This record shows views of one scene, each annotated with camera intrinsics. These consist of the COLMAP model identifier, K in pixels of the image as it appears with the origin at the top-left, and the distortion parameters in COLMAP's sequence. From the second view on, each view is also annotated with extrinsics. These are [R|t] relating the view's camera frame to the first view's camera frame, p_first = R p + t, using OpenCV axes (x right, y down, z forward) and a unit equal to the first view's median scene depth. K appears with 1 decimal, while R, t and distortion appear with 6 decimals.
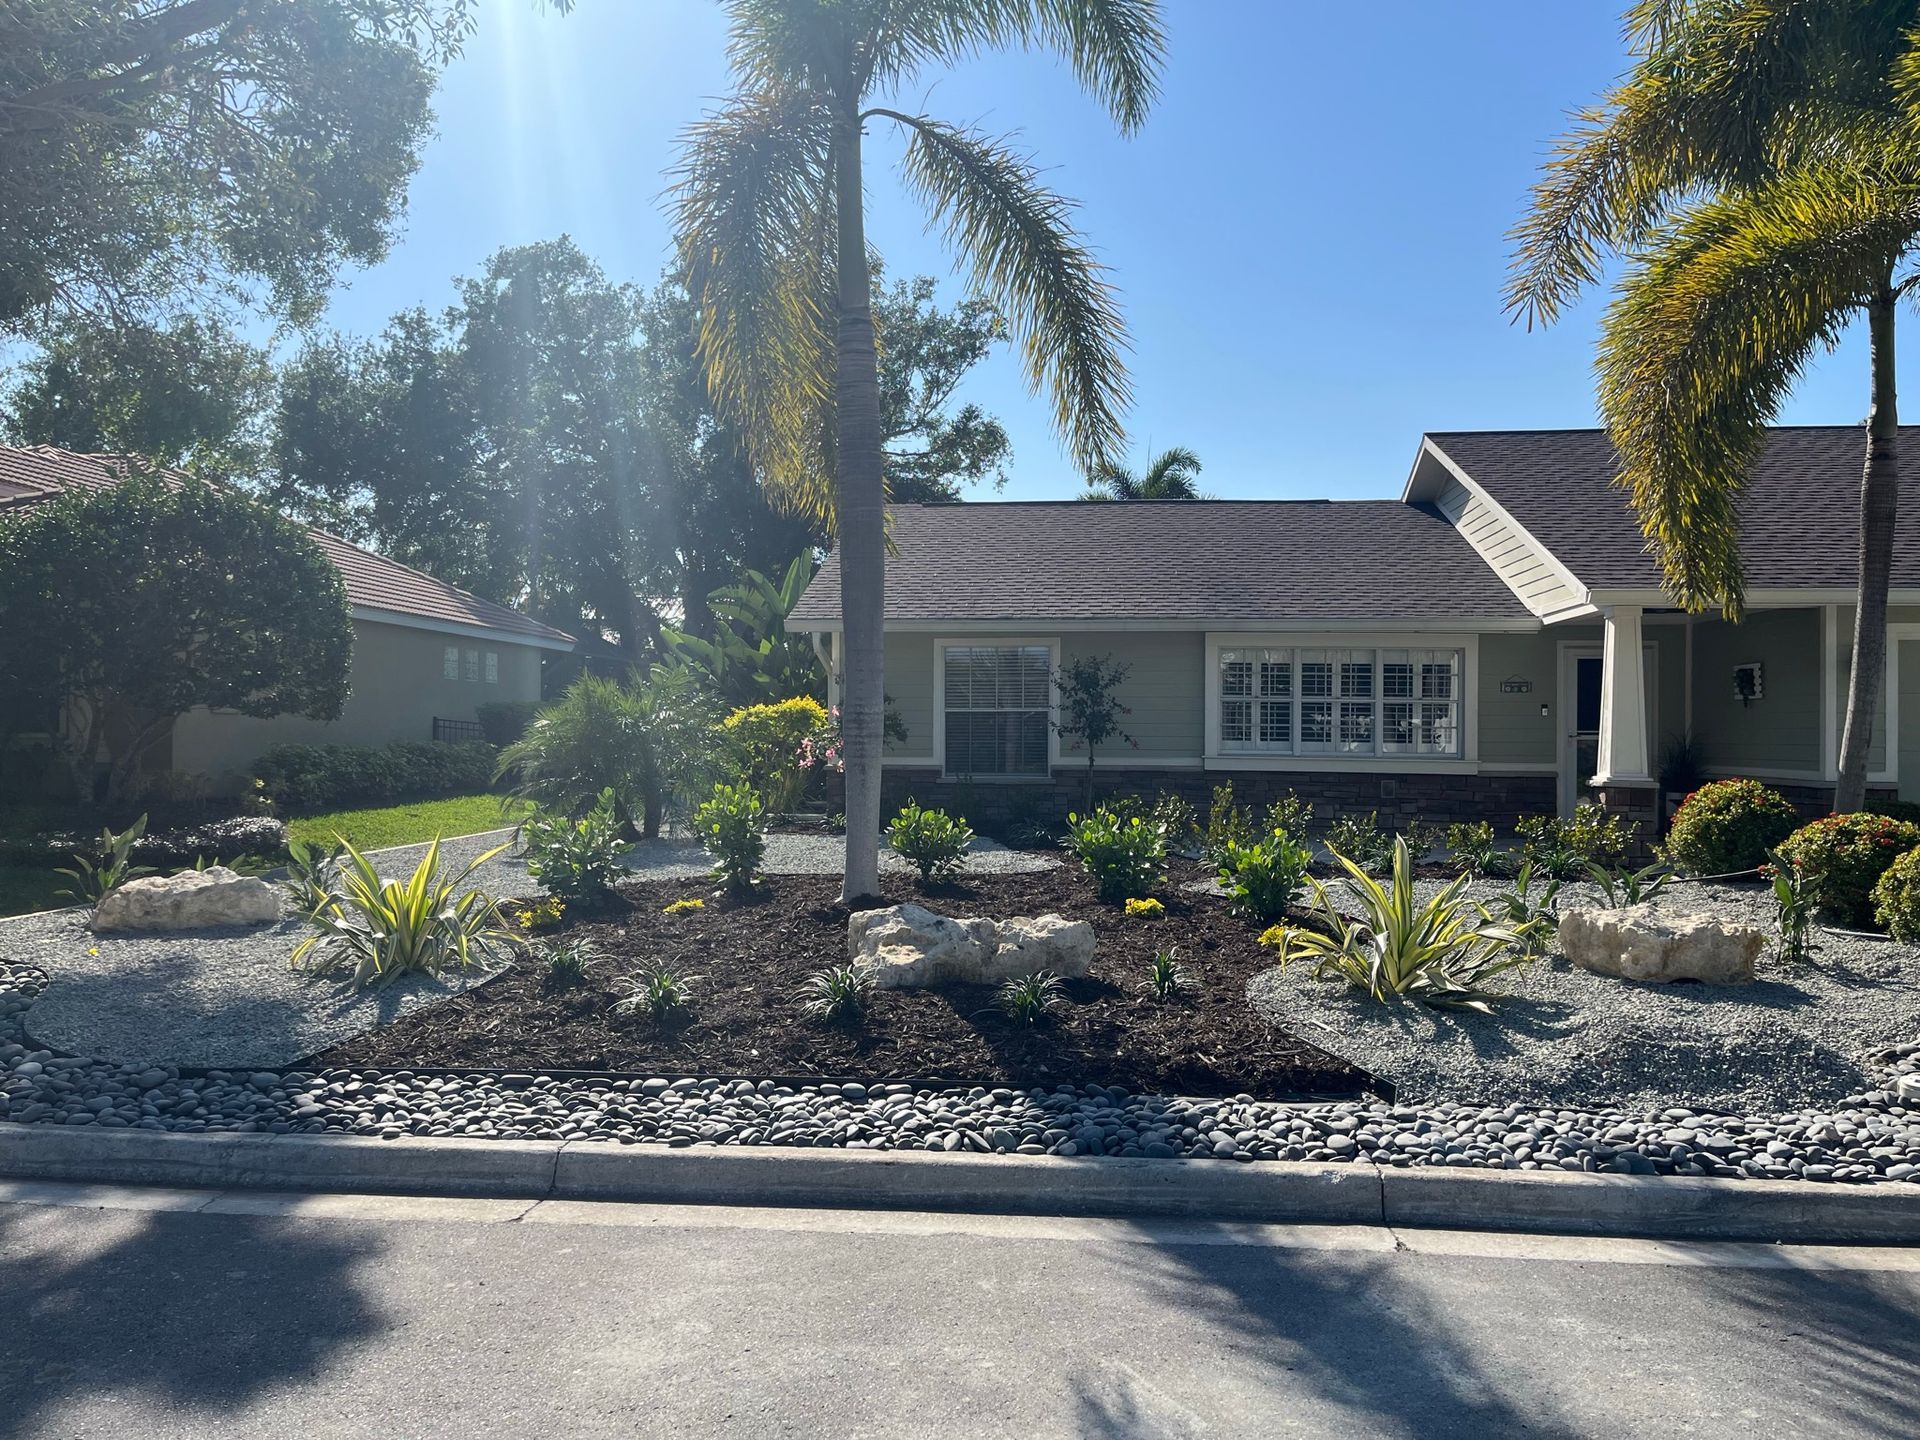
lens RADIAL K [[1635.5, 0, 960.0], [0, 1635.5, 720.0], [0, 0, 1]] dist [0.004702, 0.011800]
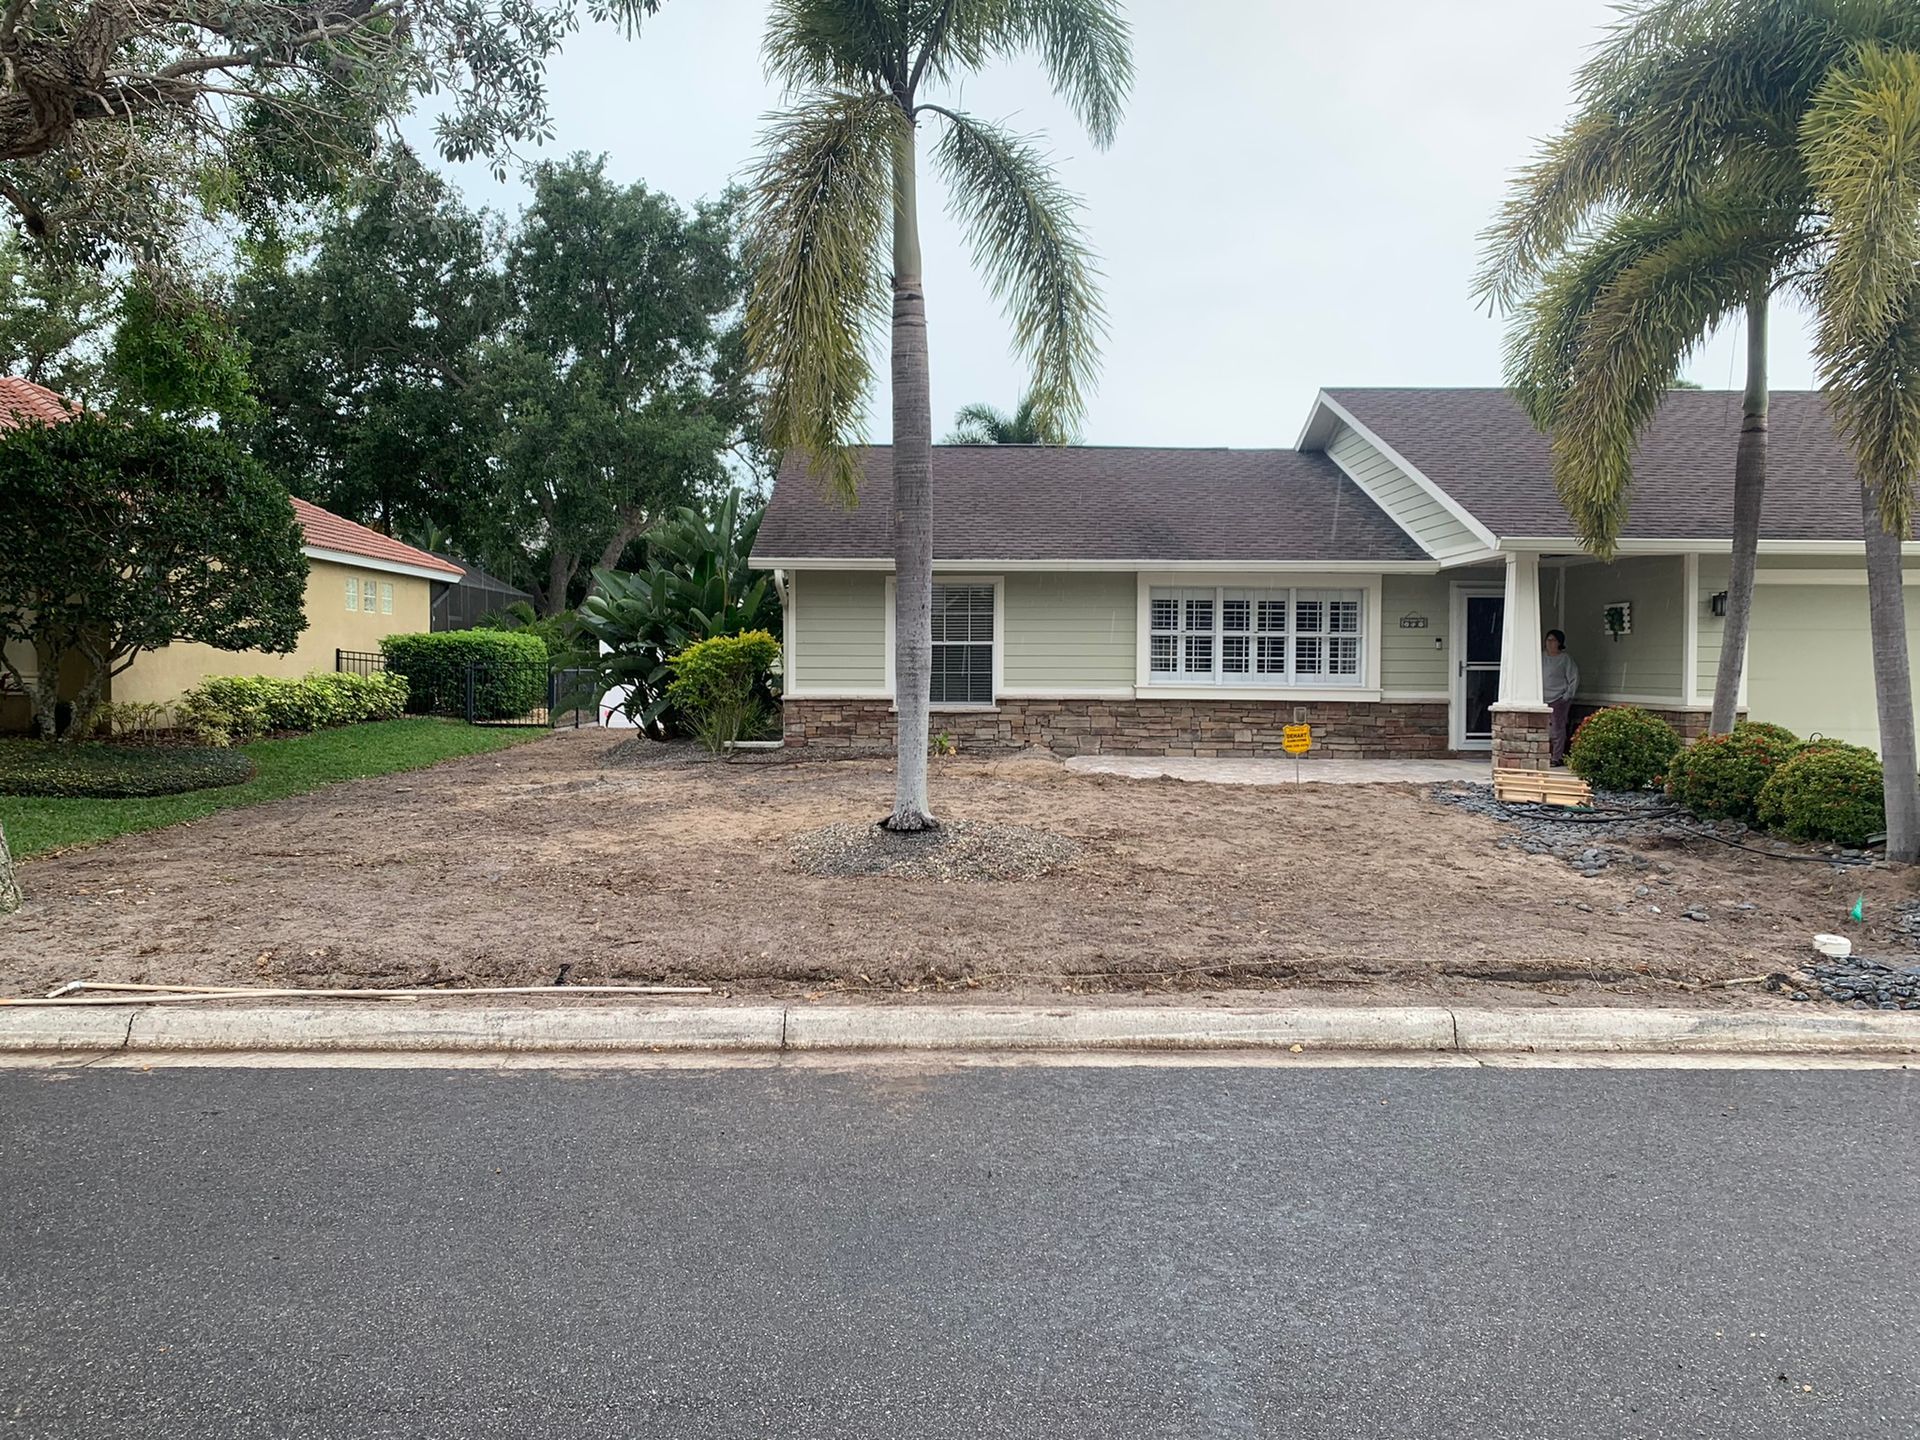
lens RADIAL K [[1635.5, 0, 960.0], [0, 1635.5, 720.0], [0, 0, 1]] dist [0.004702, 0.011800]
pose [[0.993062, -0.004522, 0.117506, -0.097233], [-0.000348, 0.999143, 0.041395, -0.000113], [-0.117592, -0.041148, 0.992209, -0.071026]]
